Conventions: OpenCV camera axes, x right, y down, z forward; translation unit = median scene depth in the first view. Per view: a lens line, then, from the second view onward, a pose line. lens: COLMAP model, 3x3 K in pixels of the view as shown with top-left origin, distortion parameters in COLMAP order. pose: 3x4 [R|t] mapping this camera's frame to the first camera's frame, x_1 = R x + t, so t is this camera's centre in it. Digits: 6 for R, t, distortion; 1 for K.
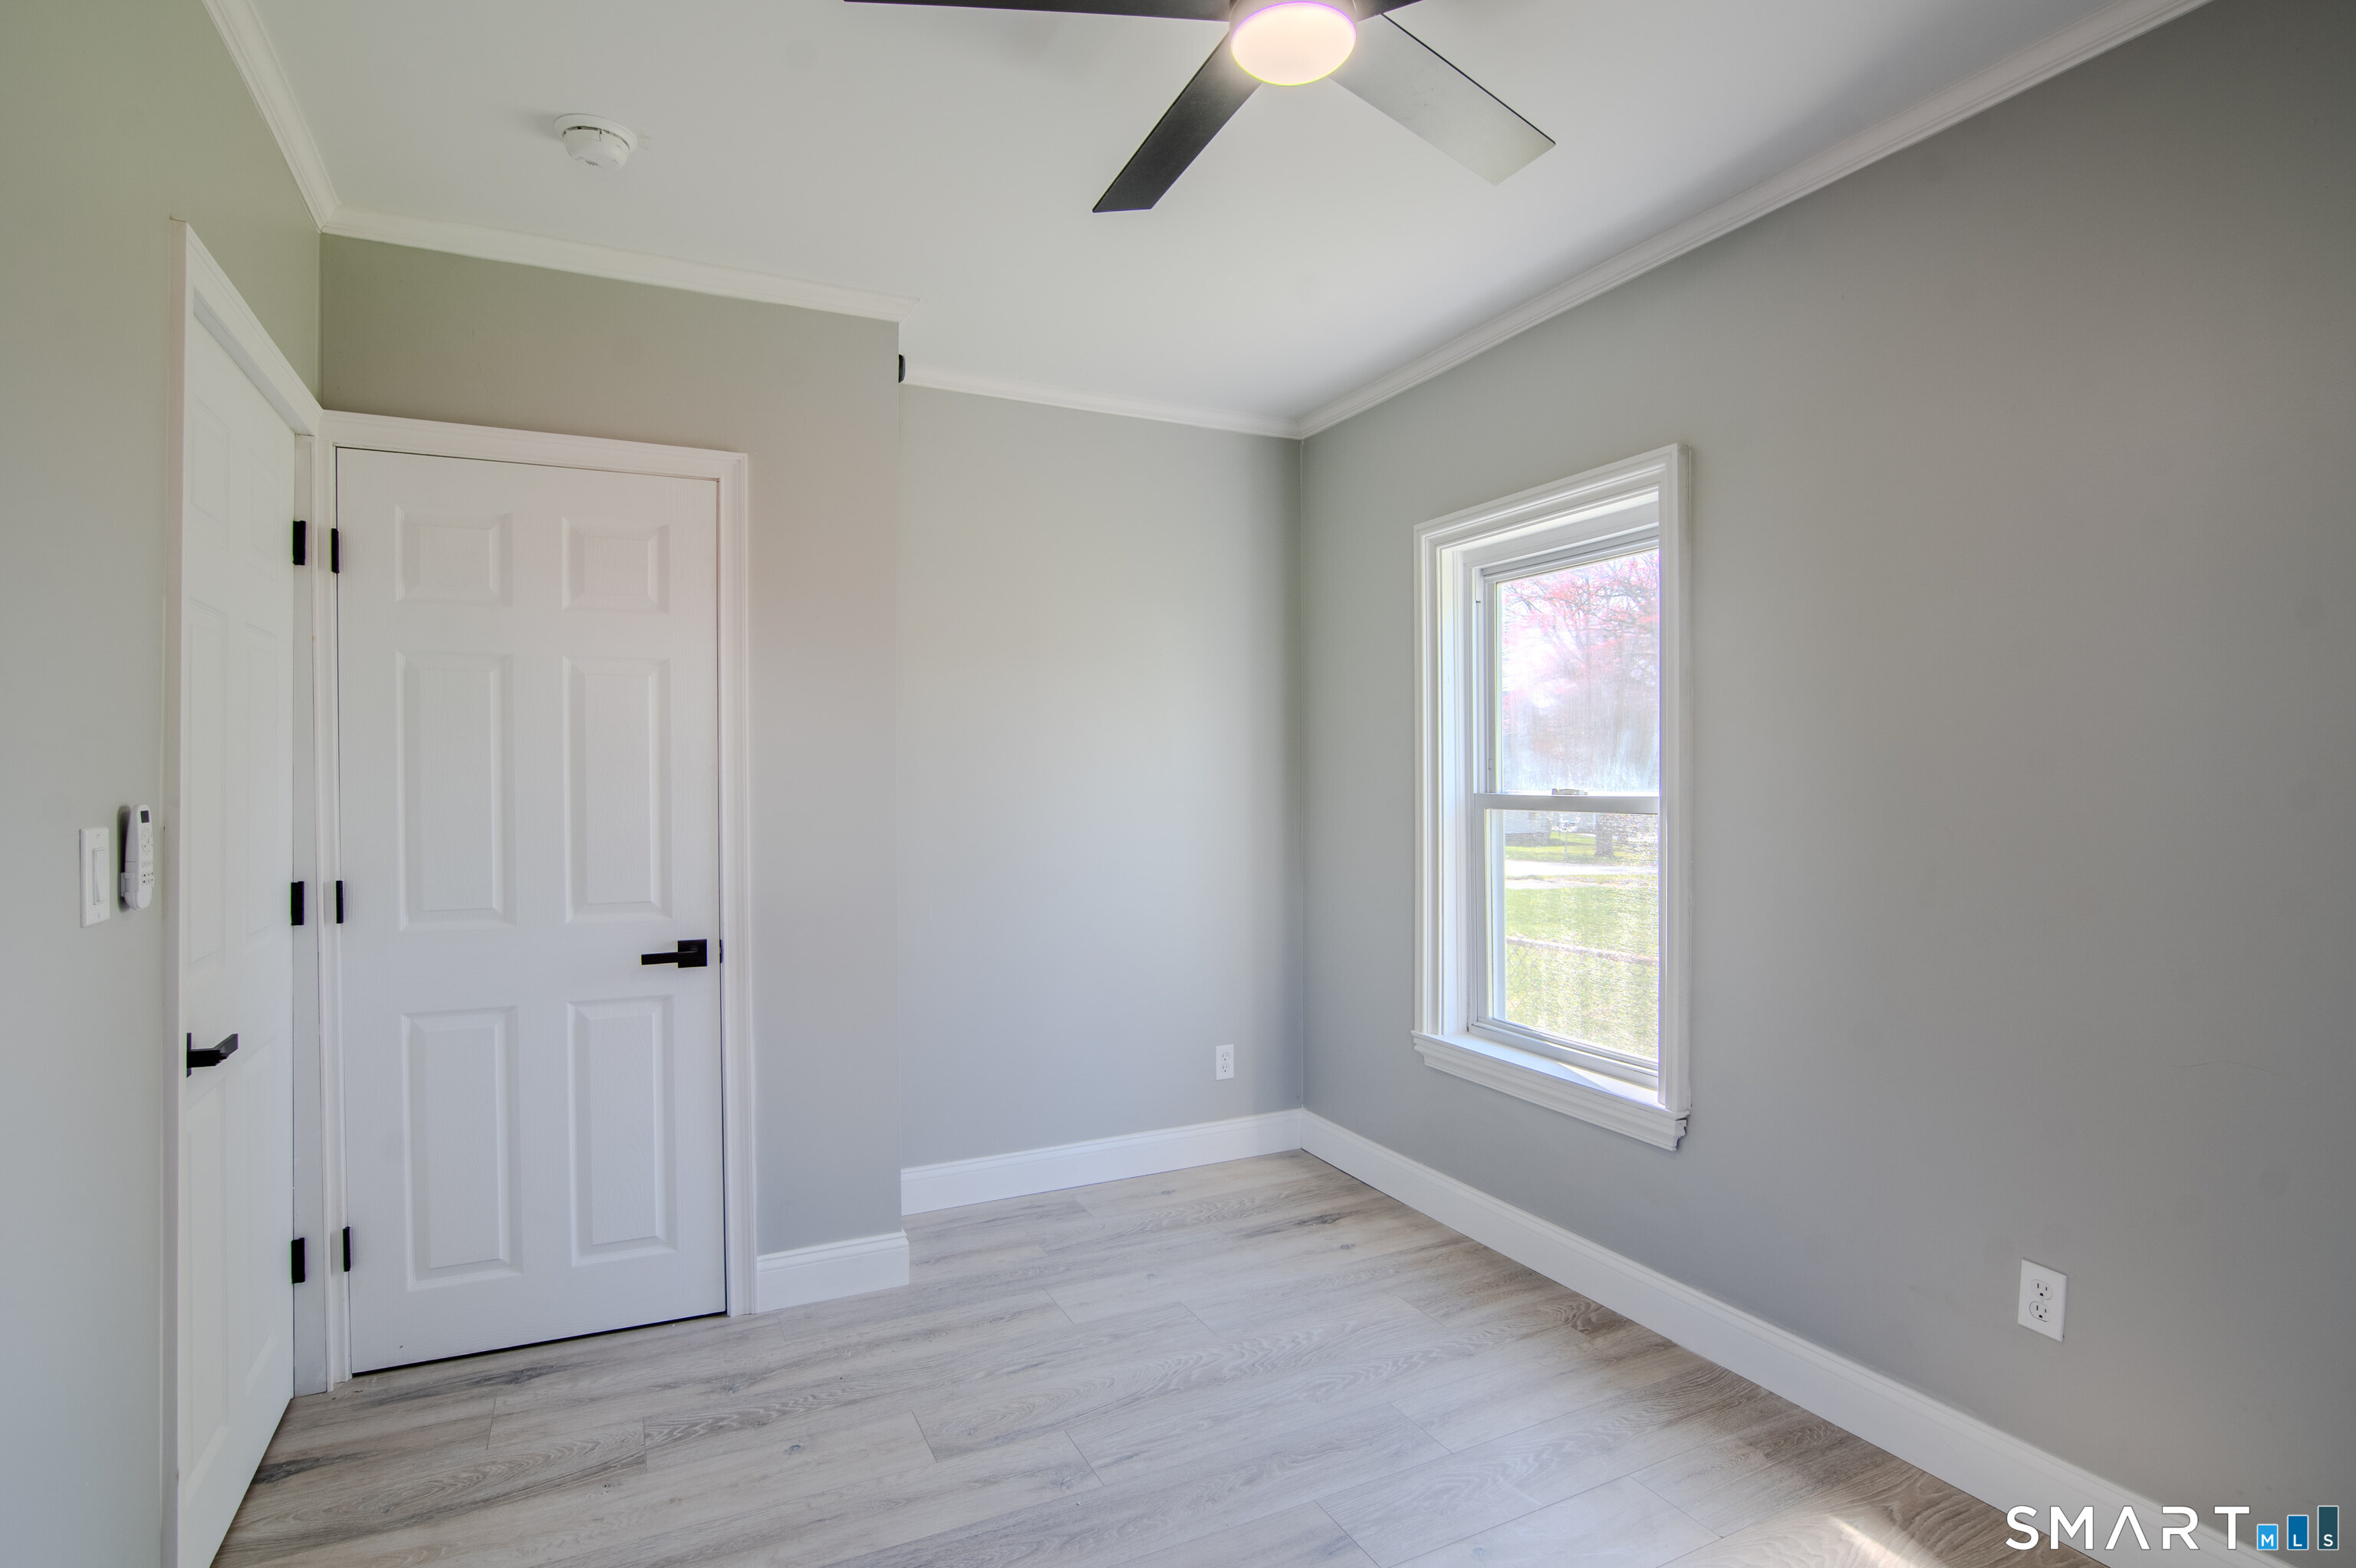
lens RADIAL K [[1170.4, 0, 1174.9], [0, 1170.4, 786.8], [0, 0, 1]] dist [-0.036088, 0.012454]
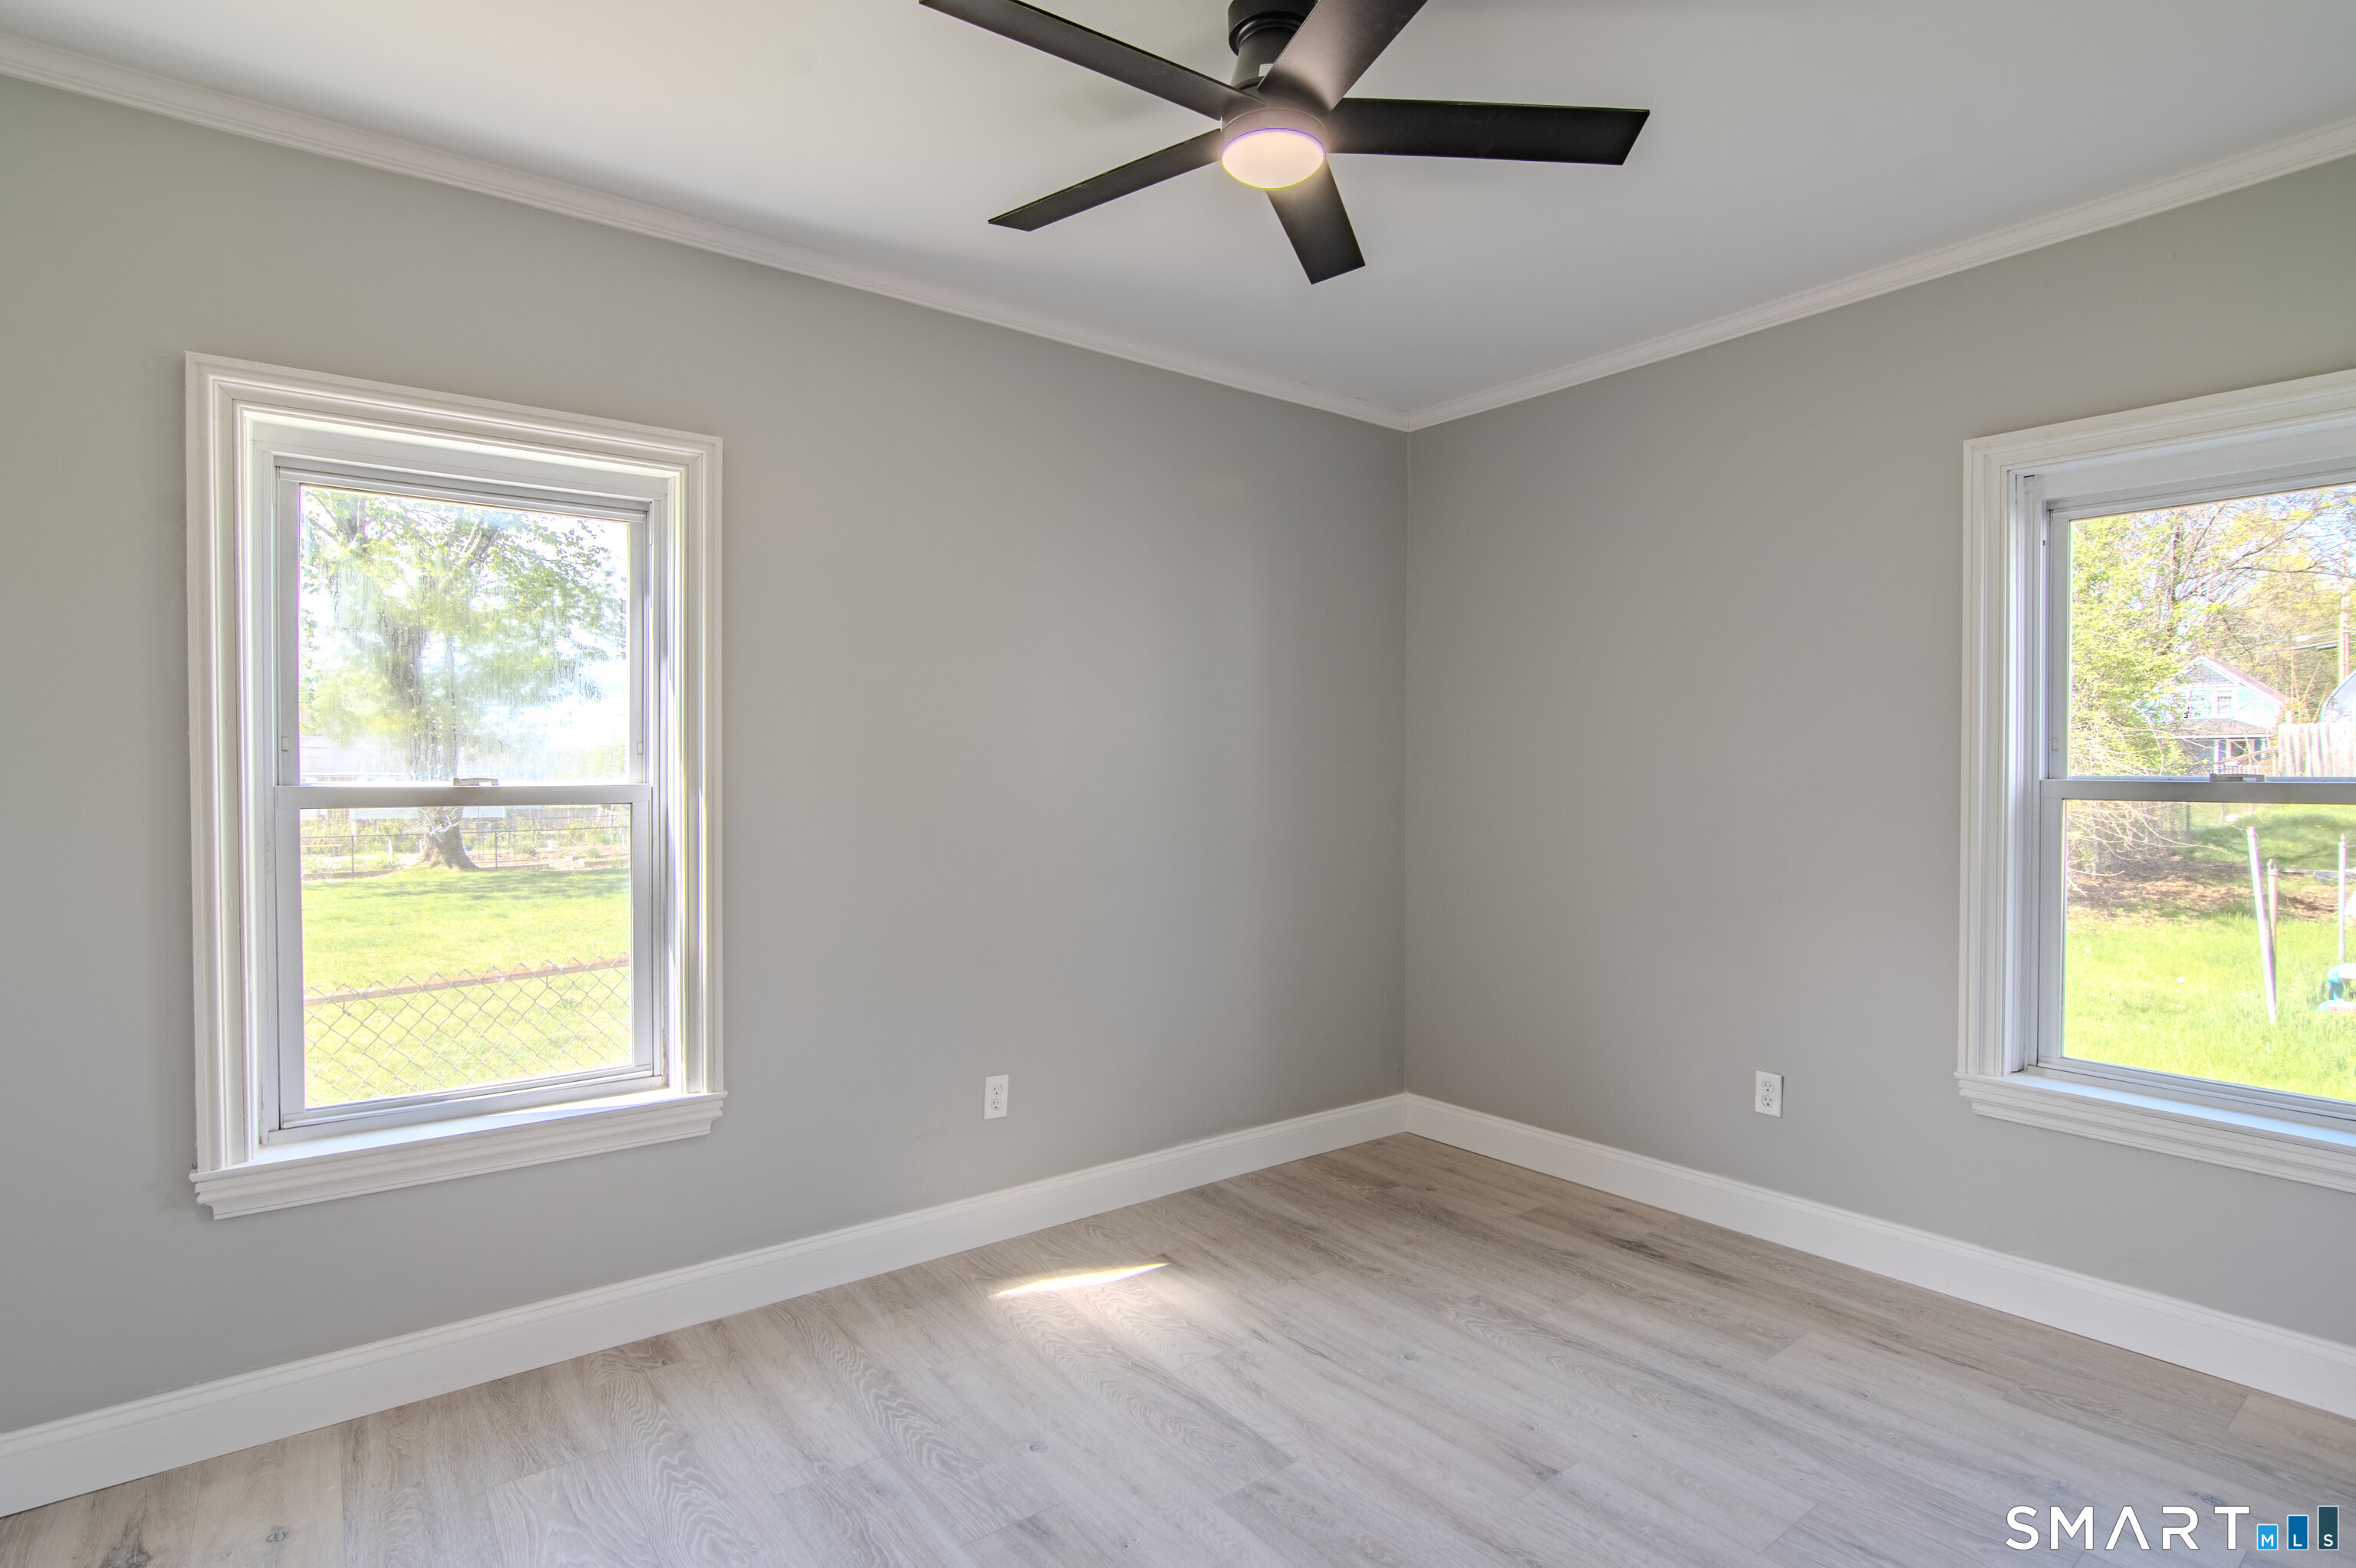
lens RADIAL K [[1170.4, 0, 1174.9], [0, 1170.4, 786.8], [0, 0, 1]] dist [-0.036088, 0.012454]
pose [[-0.197030, -0.015982, 0.980267, -0.569453], [0.006886, 0.999820, 0.017684, -0.003184], [-0.980373, 0.010235, -0.196884, 0.711441]]
